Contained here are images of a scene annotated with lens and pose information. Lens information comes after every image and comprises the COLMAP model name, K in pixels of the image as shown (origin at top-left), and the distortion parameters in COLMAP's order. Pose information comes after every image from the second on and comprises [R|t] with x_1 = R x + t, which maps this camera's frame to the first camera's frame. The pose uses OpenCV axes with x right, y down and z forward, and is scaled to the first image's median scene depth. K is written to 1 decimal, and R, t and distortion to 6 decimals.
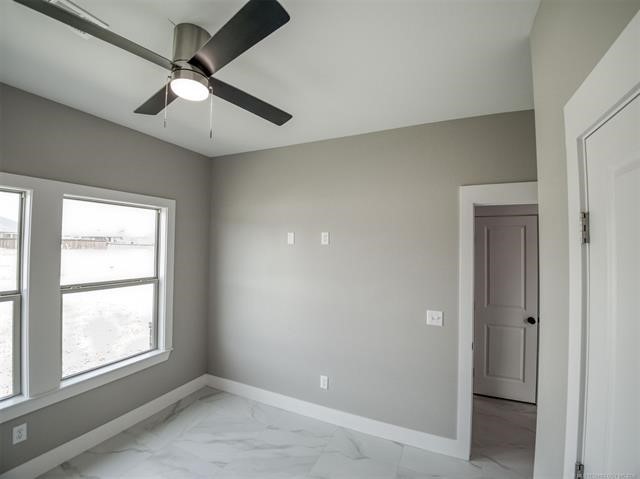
lens RADIAL K [[279.6, 0, 324.3], [0, 279.6, 234.3], [0, 0, 1]] dist [-0.043084, -0.000167]
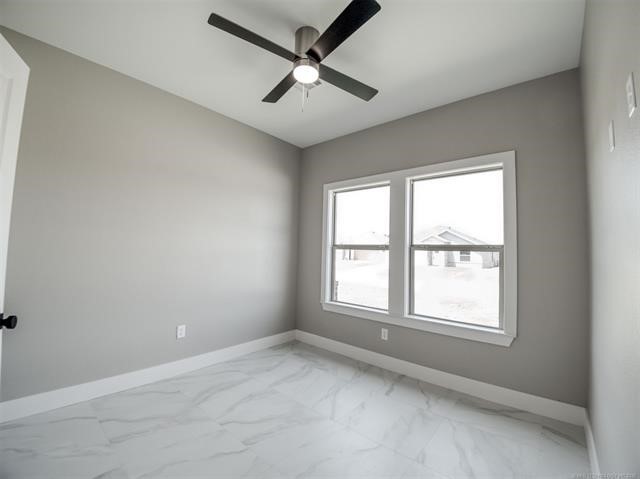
lens RADIAL K [[276.0, 0, 324.3], [0, 276.0, 234.7], [0, 0, 1]] dist [-0.008016, -0.020594]
pose [[-0.268048, -0.074315, -0.960535, 0.587623], [0.007668, 0.996824, -0.079263, 0.302215], [0.963375, -0.028612, -0.266627, 1.117995]]
